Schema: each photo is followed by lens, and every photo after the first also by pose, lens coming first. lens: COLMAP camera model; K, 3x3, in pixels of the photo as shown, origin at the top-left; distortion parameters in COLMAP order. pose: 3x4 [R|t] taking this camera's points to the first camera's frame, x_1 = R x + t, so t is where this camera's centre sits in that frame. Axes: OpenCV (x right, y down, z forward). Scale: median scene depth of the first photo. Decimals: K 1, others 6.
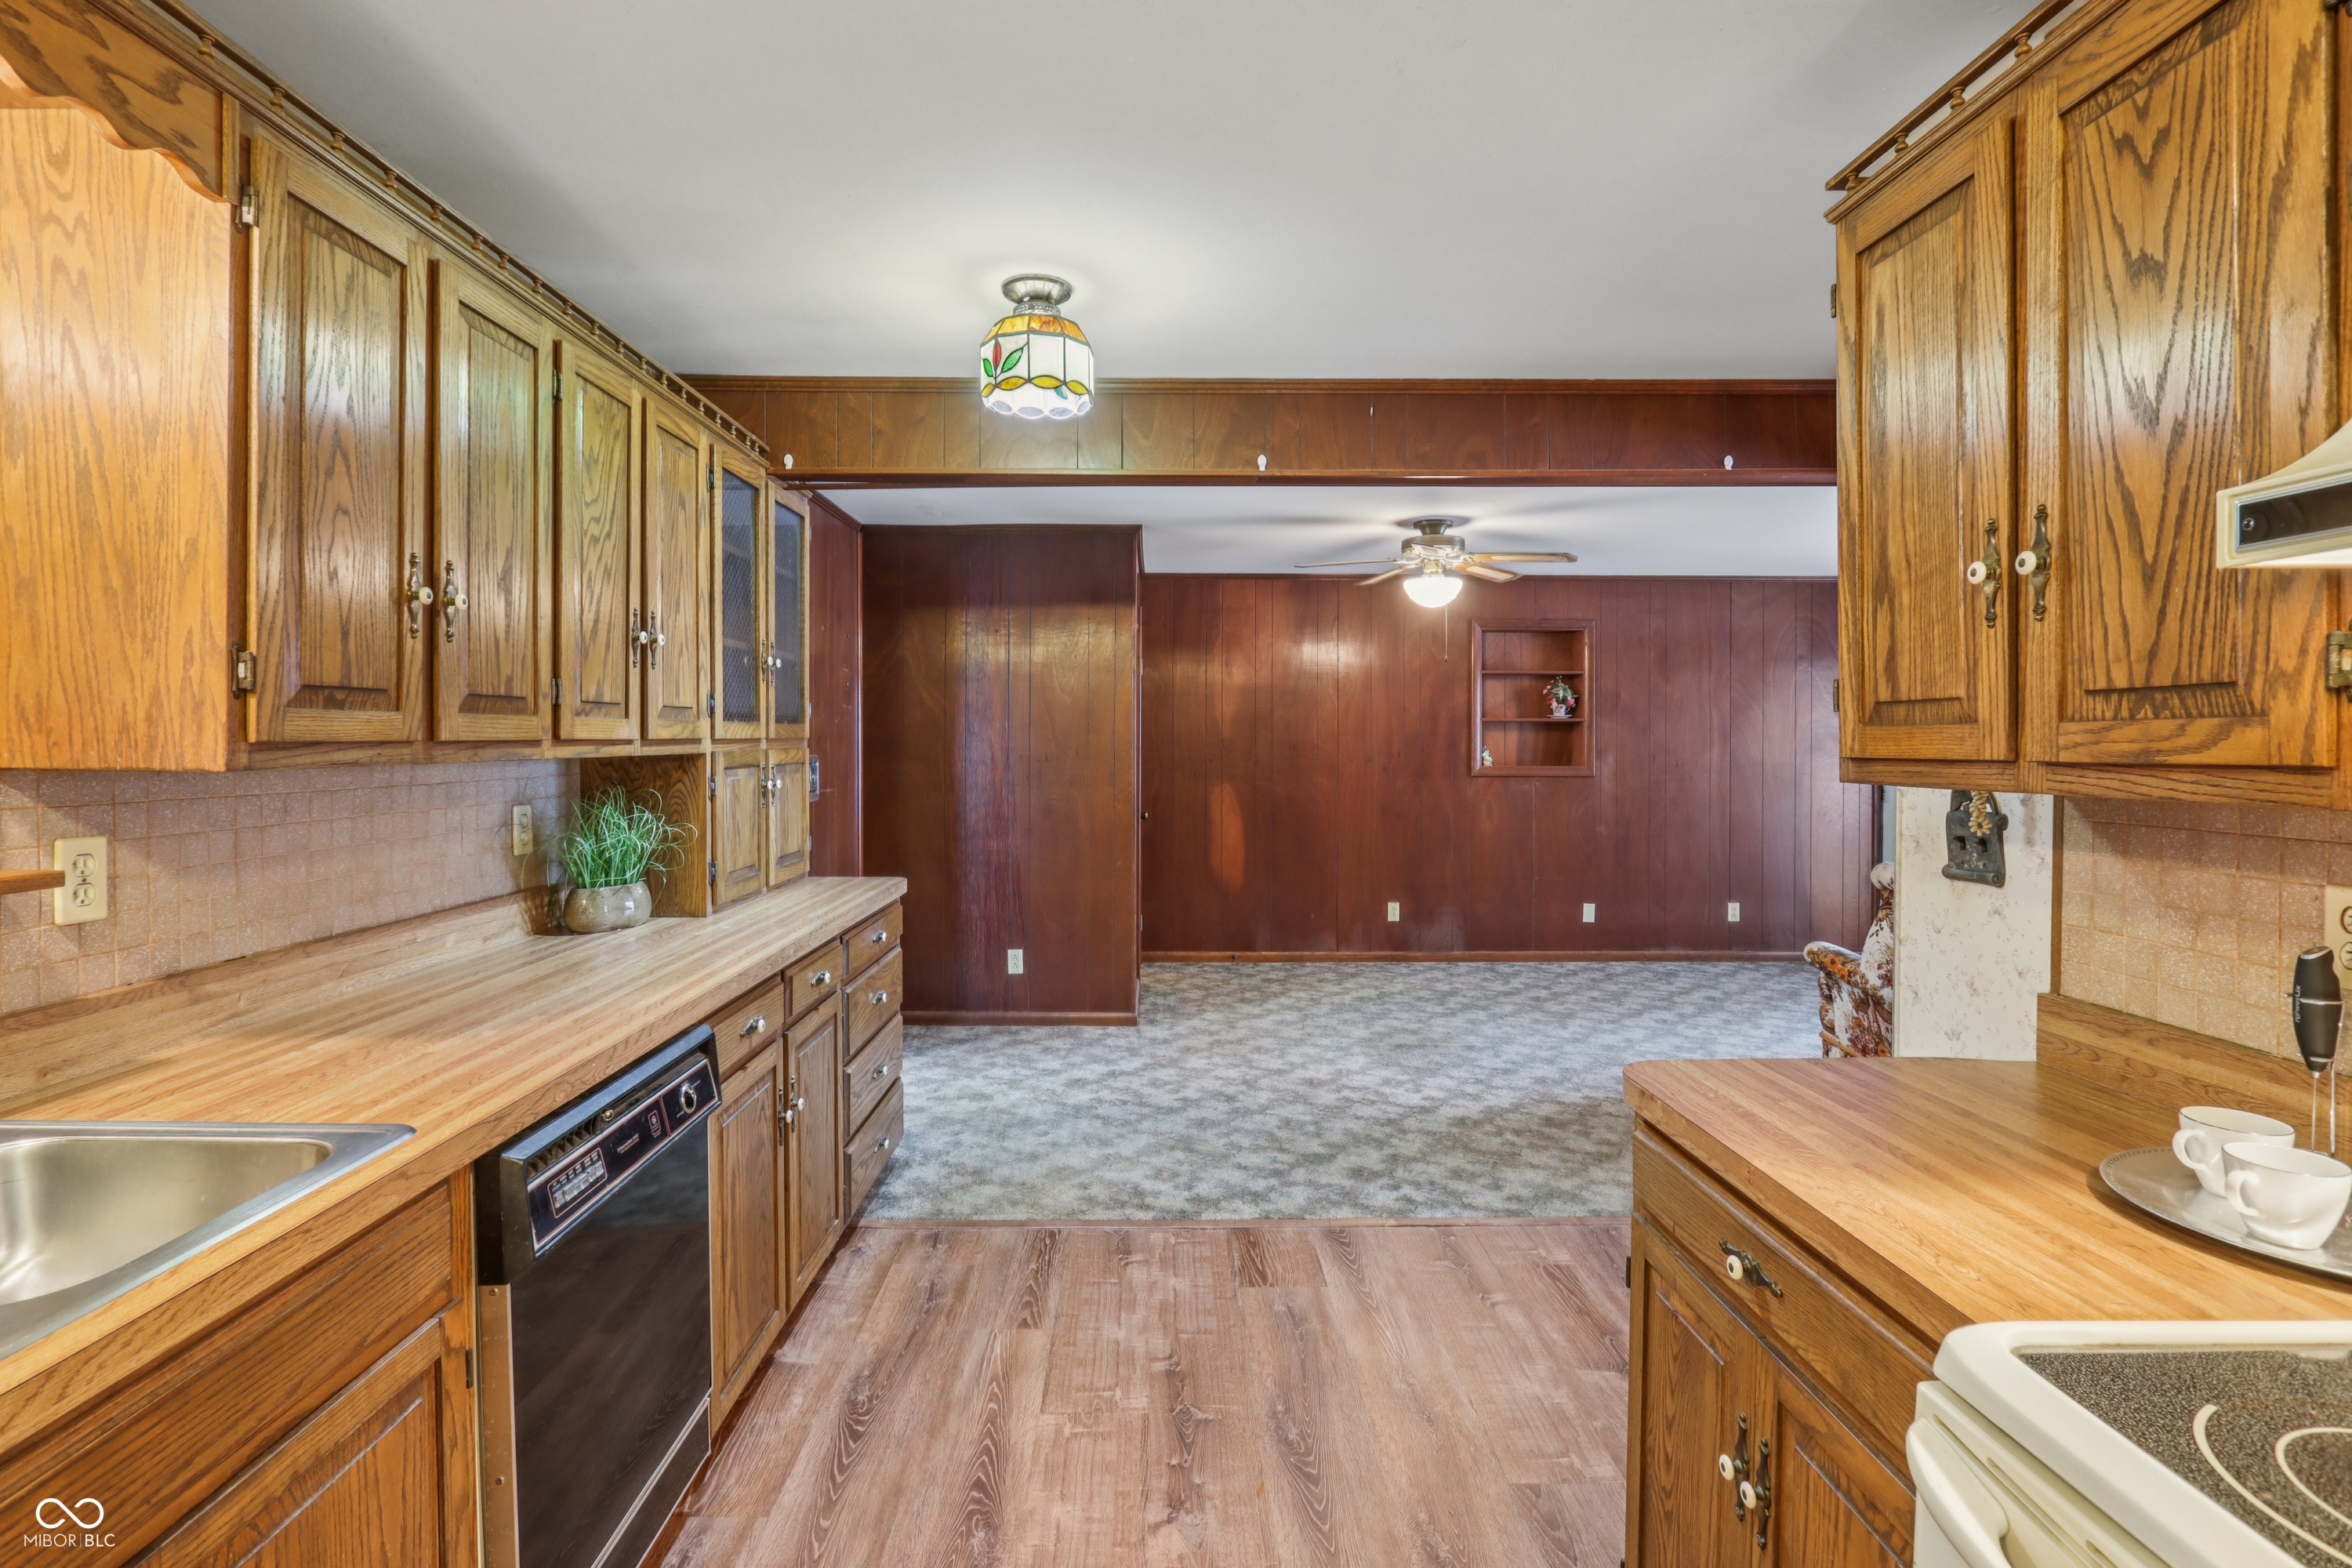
lens RADIAL K [[1095.1, 0, 1157.1], [0, 1095.1, 749.0], [0, 0, 1]] dist [-0.024687, 0.003947]
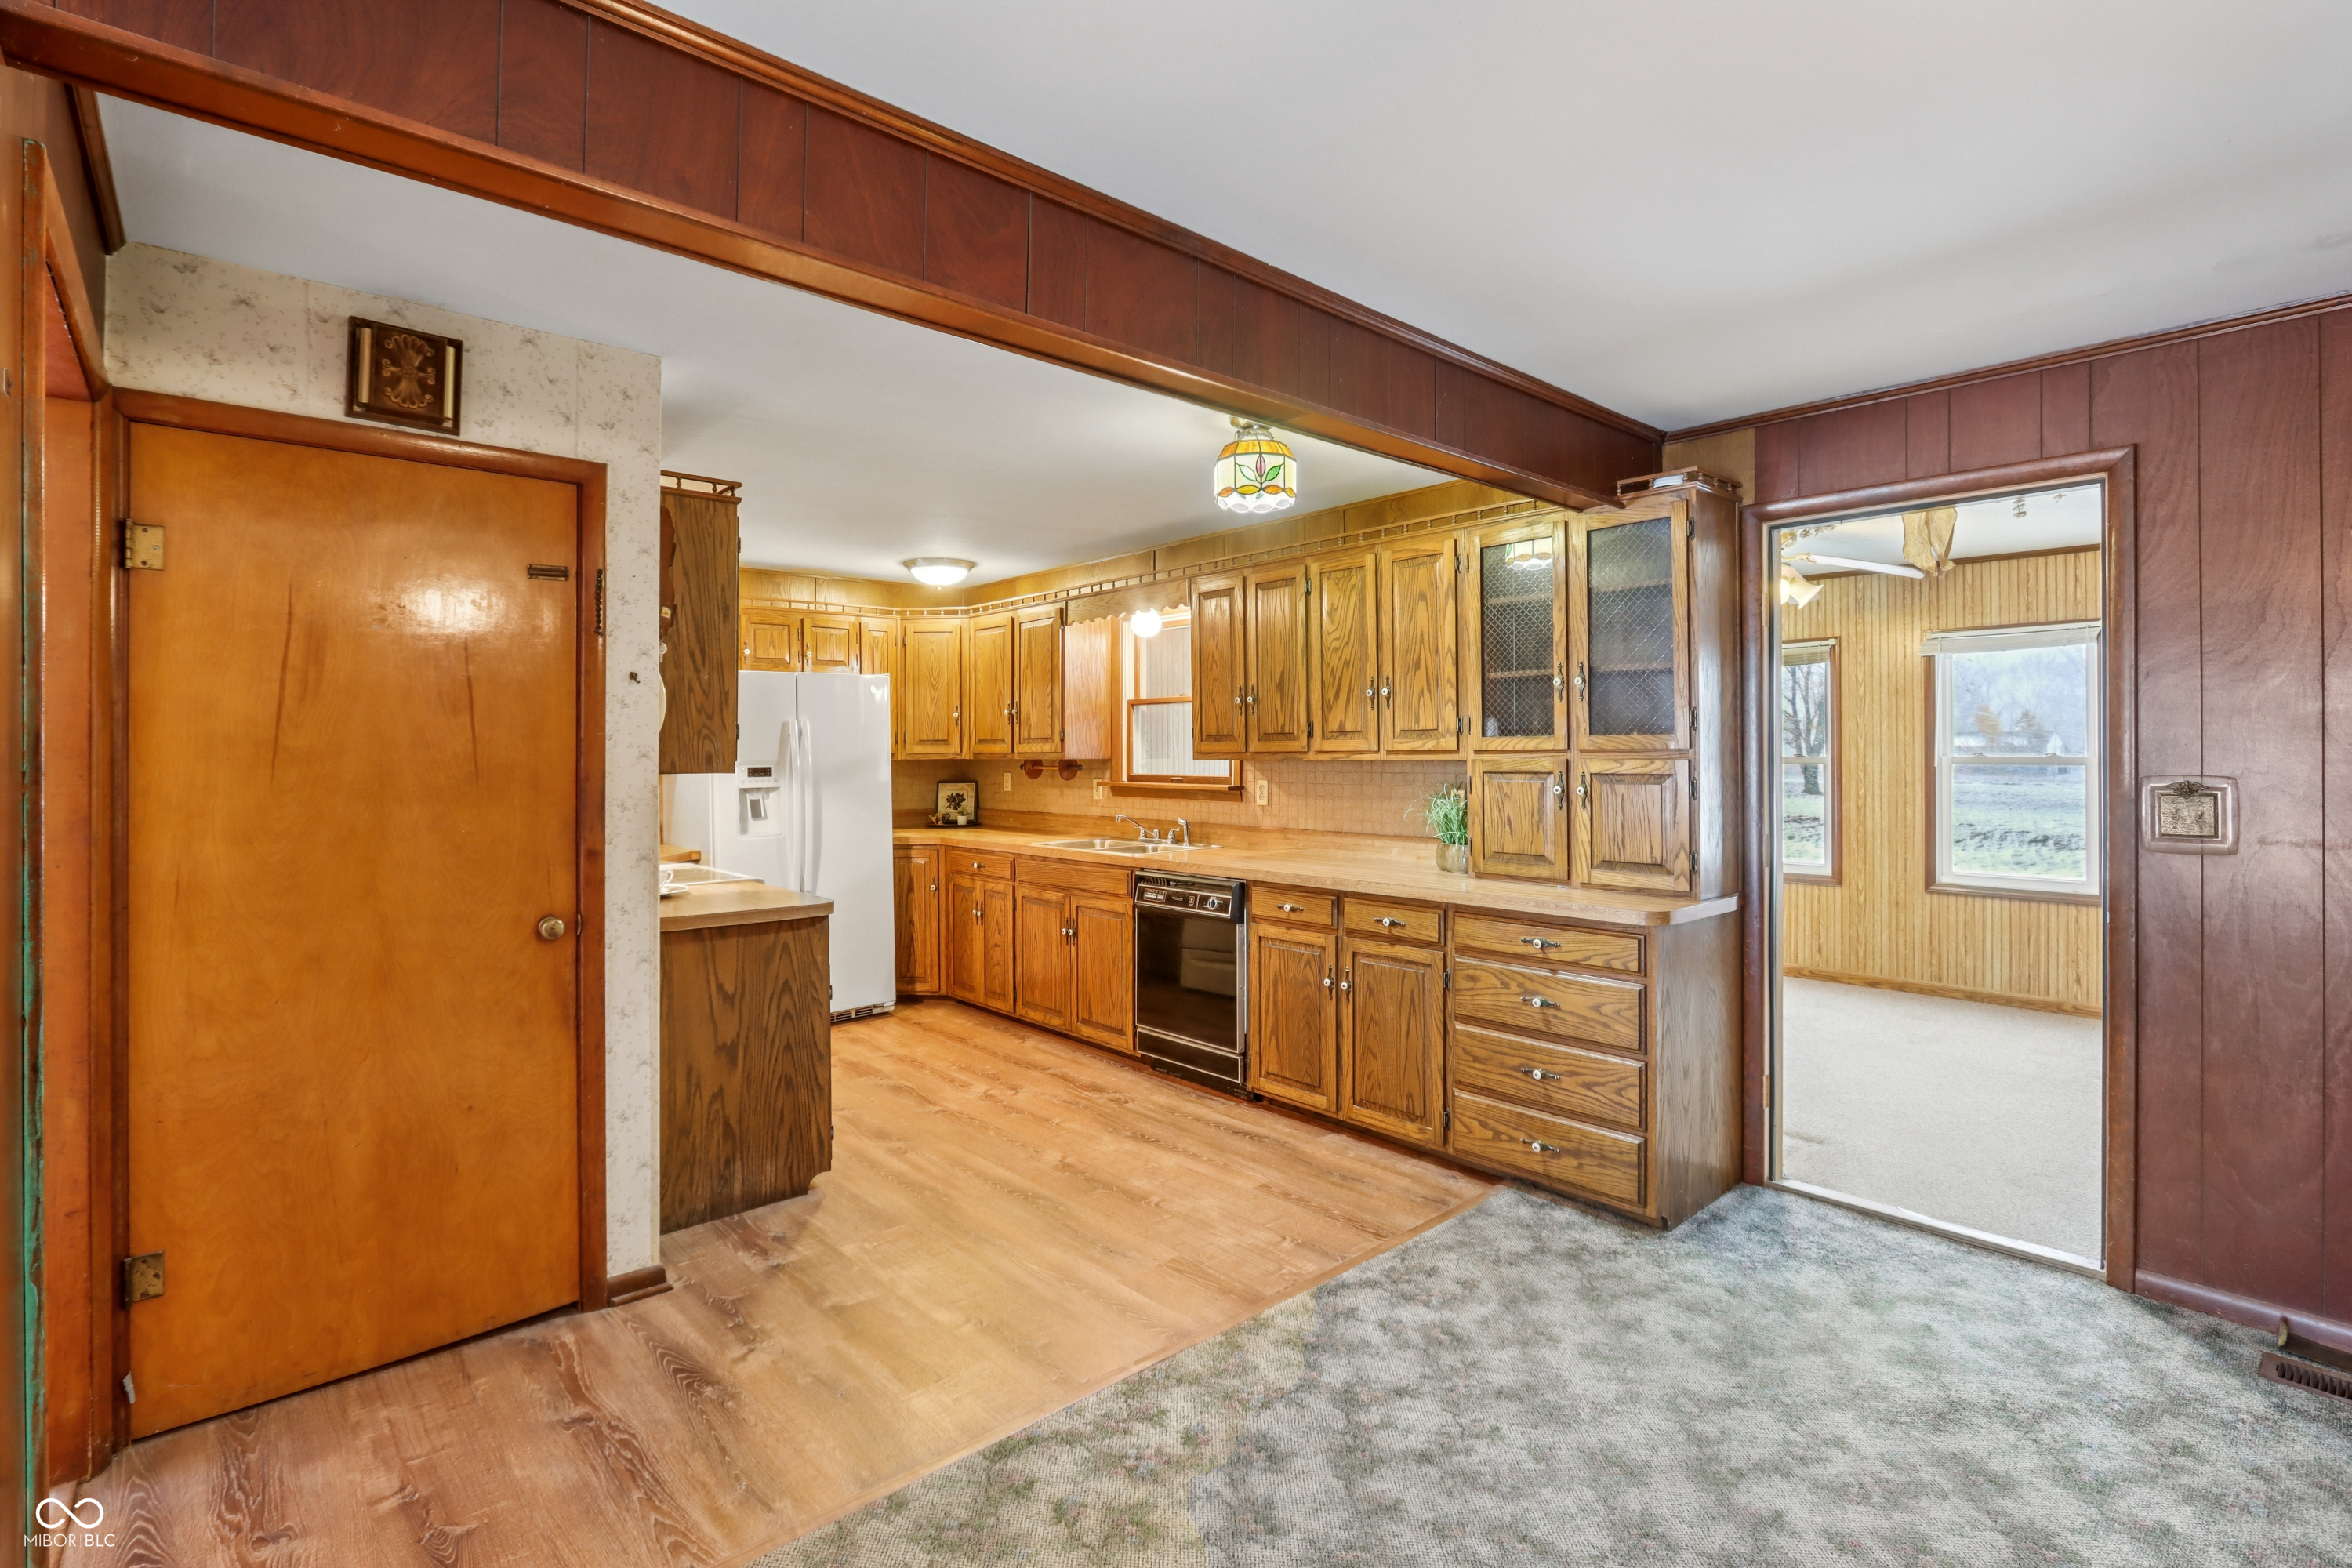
lens RADIAL K [[1095.1, 0, 1175.8], [0, 1095.1, 745.8], [0, 0, 1]] dist [-0.024687, 0.003947]
pose [[-0.746989, -0.002143, -0.664833, 0.826604], [-0.003000, 0.999995, 0.000147, -0.014541], [0.664830, 0.002104, -0.746992, 1.862610]]
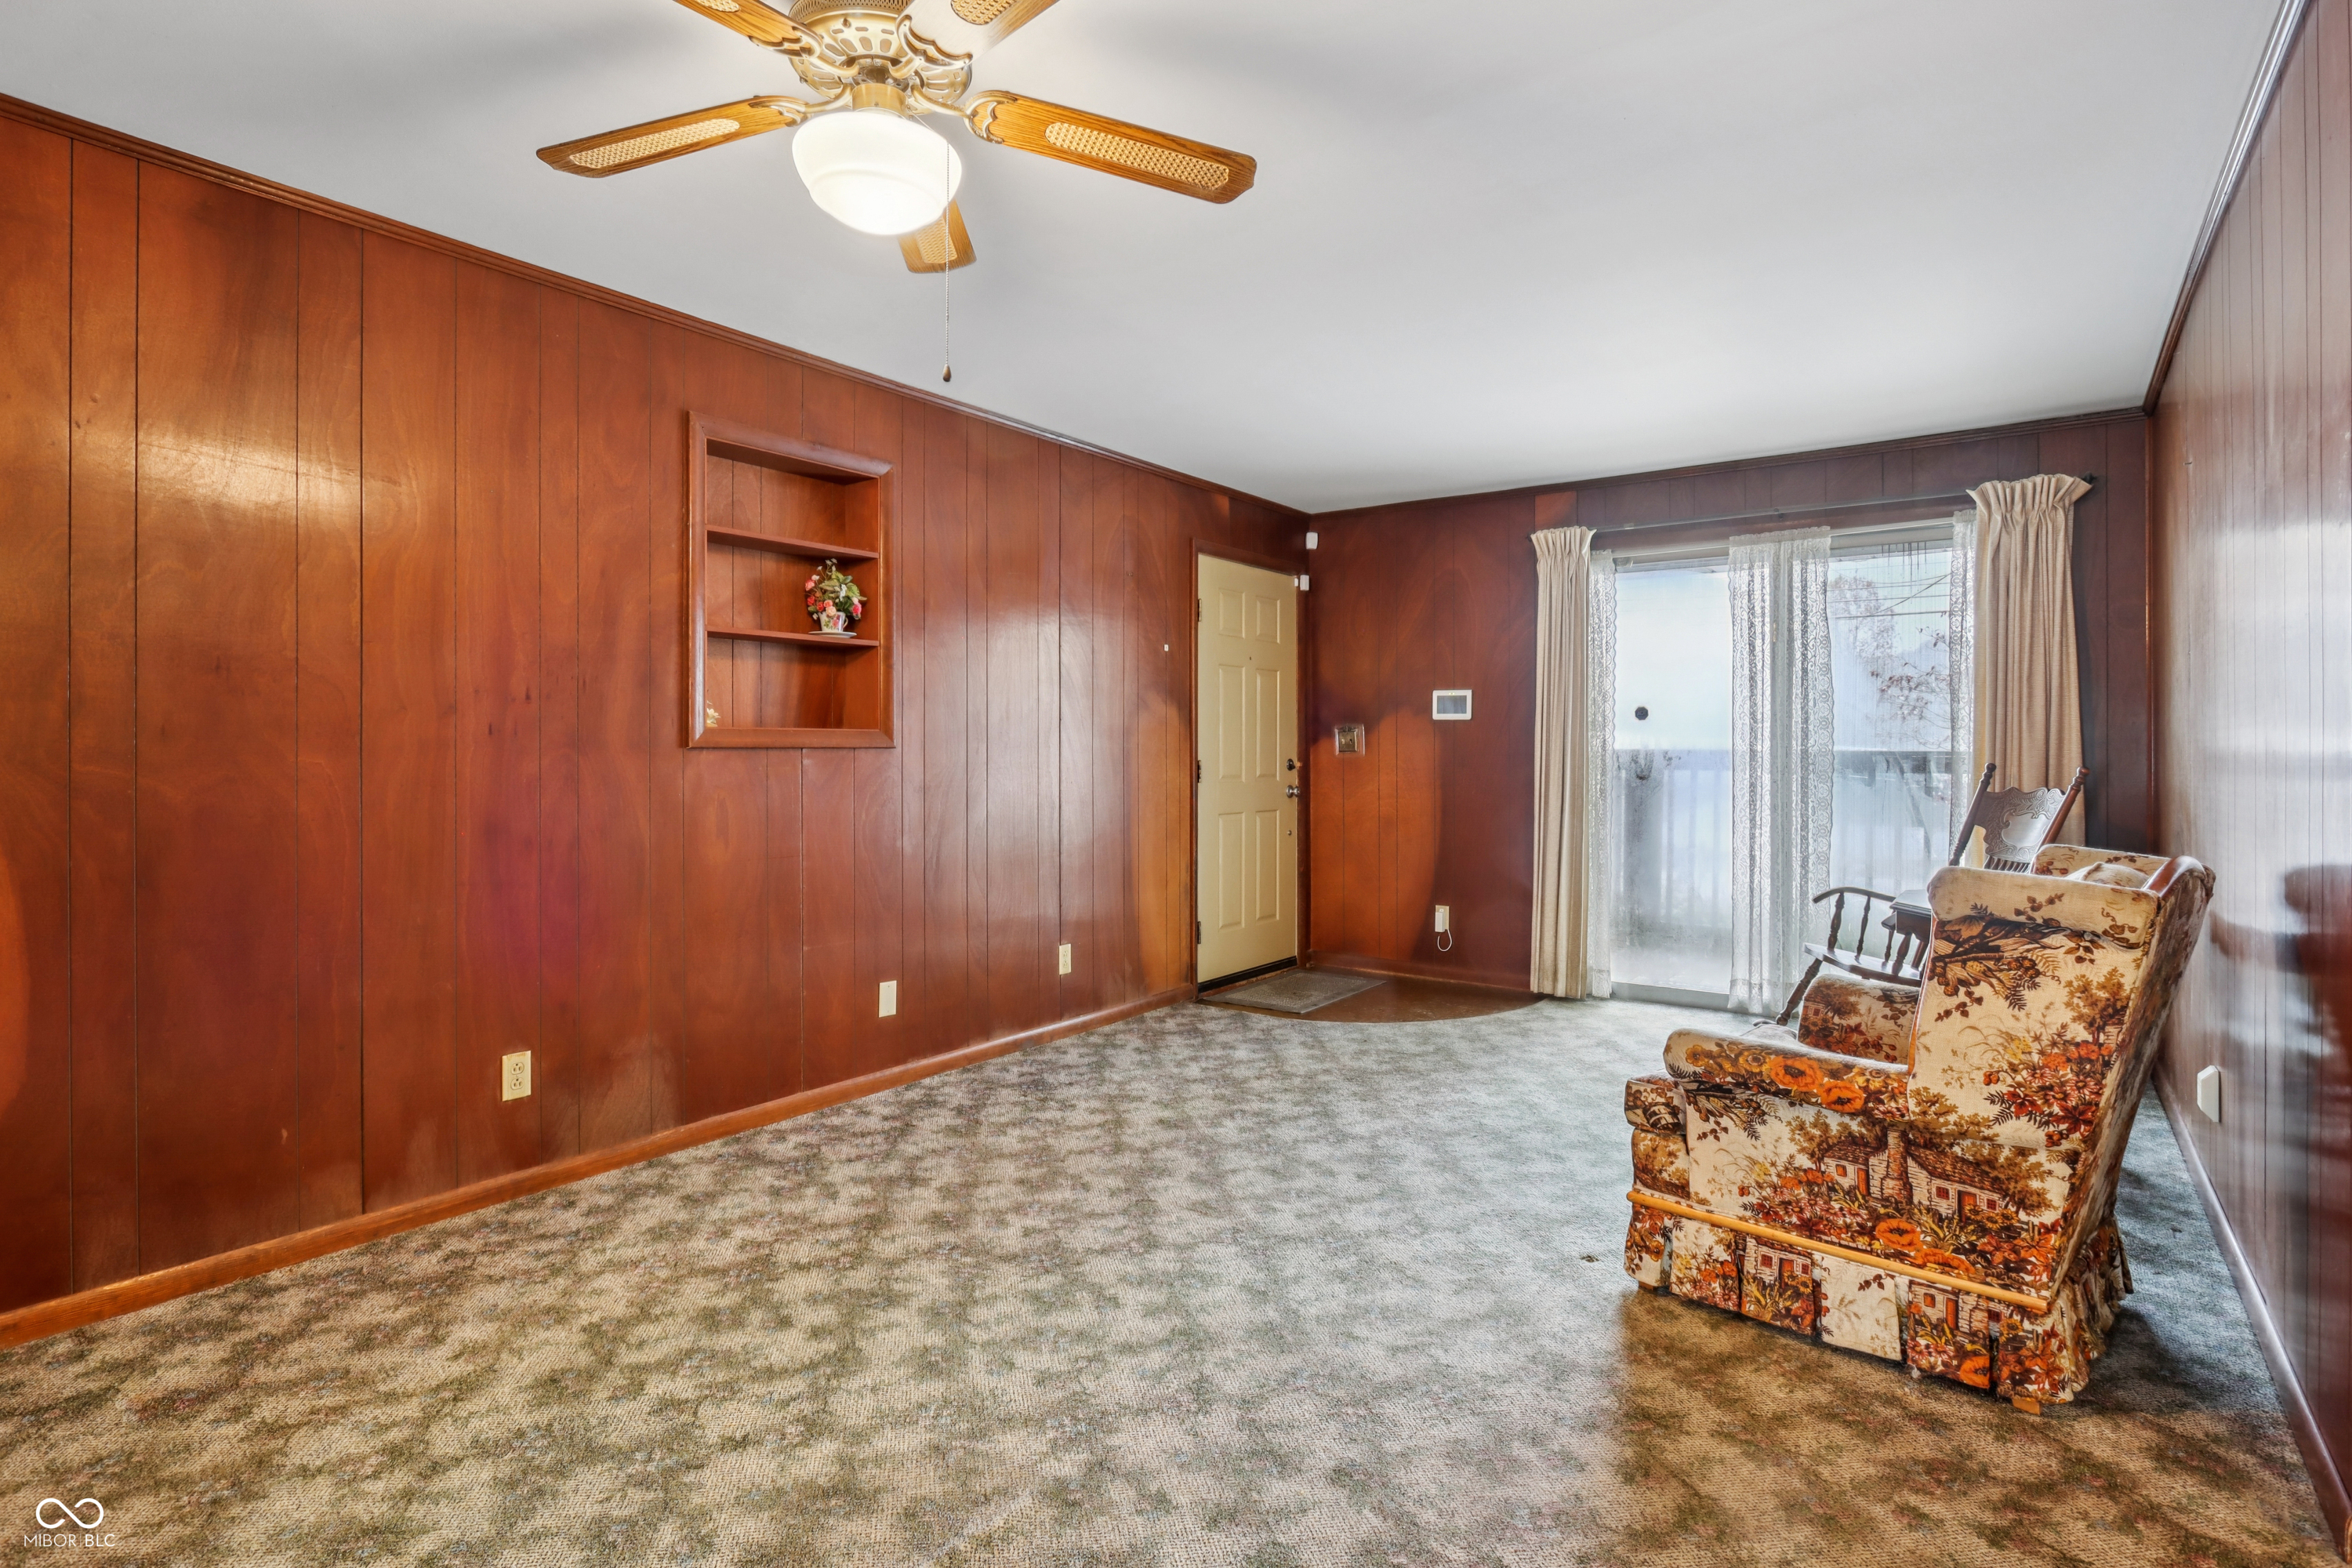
lens RADIAL K [[1170.0, 0, 1163.7], [0, 1170.0, 759.0], [0, 0, 1]] dist [-0.018279, 0.000471]
pose [[0.594405, -0.007886, 0.804127, 0.022652], [0.004207, 0.999969, 0.006696, 0.069846], [-0.804155, -0.000598, 0.594419, 1.402240]]
